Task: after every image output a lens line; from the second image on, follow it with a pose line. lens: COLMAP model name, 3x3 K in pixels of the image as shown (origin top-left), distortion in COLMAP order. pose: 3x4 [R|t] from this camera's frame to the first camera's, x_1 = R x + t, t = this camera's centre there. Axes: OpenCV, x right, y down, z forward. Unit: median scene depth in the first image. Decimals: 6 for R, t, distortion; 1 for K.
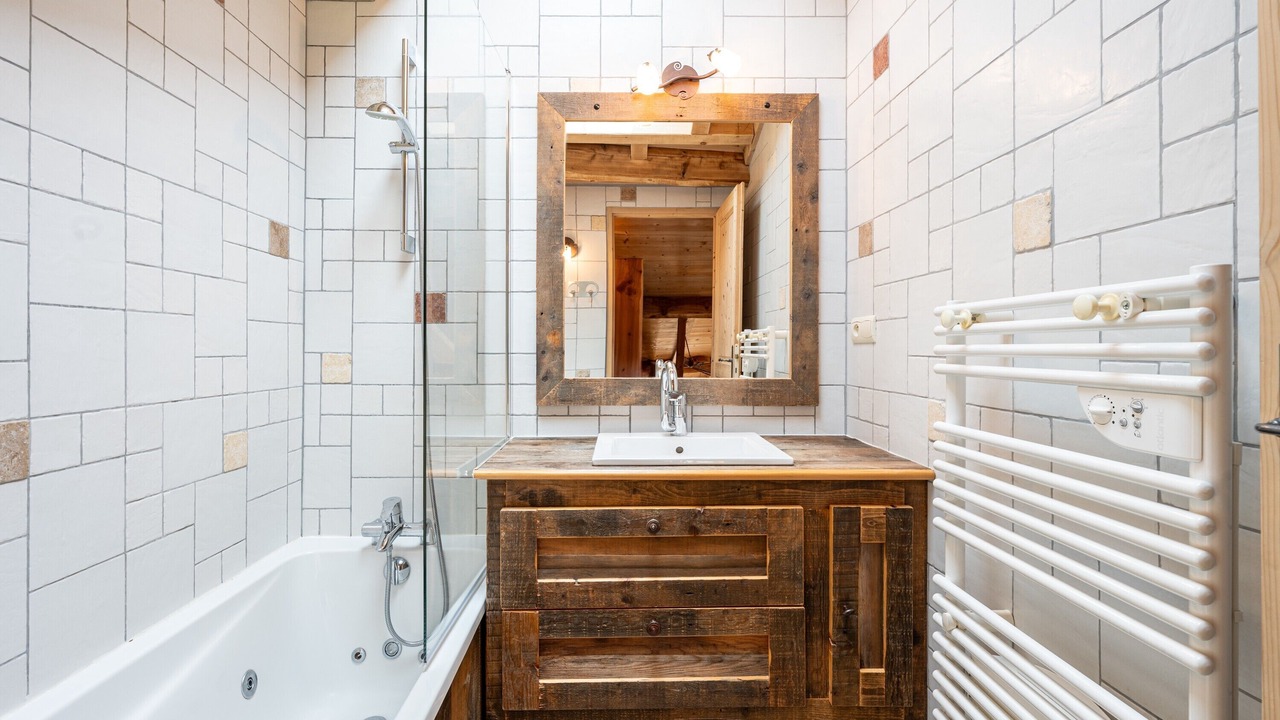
lens RADIAL K [[653.1, 0, 636.6], [0, 653.1, 343.5], [0, 0, 1]] dist [0.002055, 0.001291]
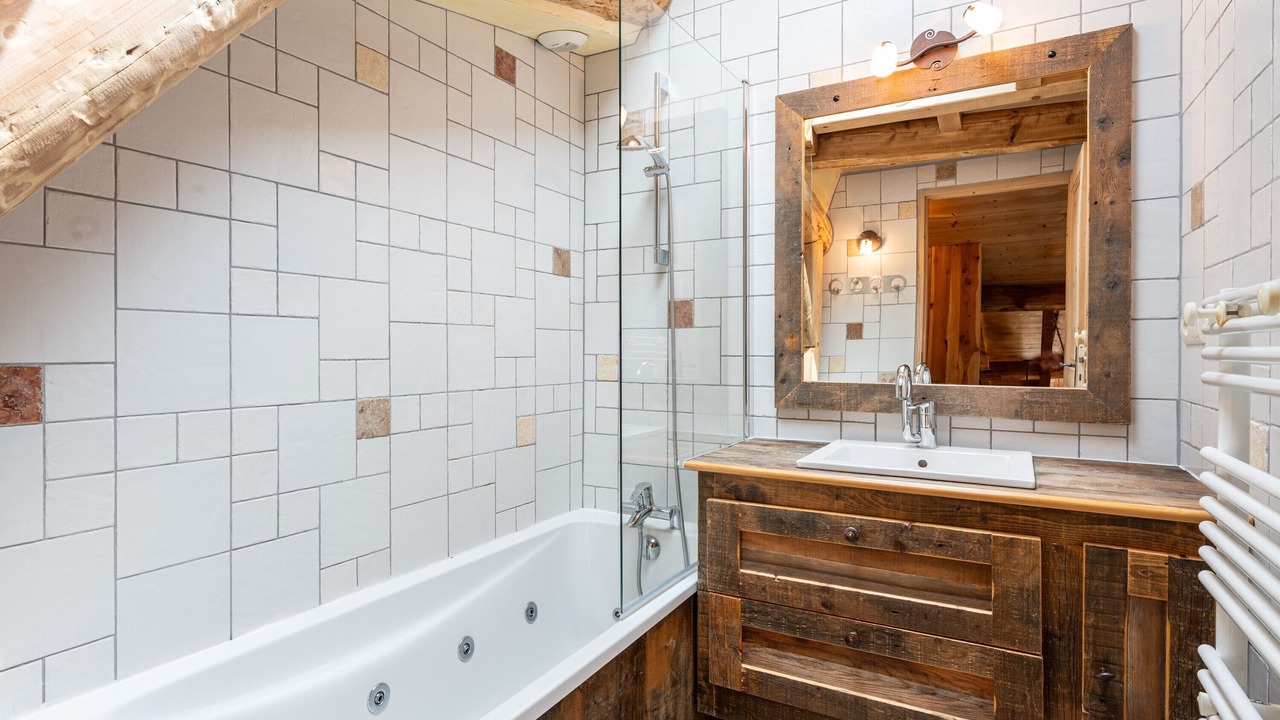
lens RADIAL K [[820.0, 0, 685.8], [0, 820.0, 353.9], [0, 0, 1]] dist [0.003751, 0.002617]
pose [[0.829480, 0.002712, -0.558530, 0.460136], [0.003884, 0.999936, 0.010624, -0.002265], [0.558523, -0.010982, 0.829416, -0.132772]]
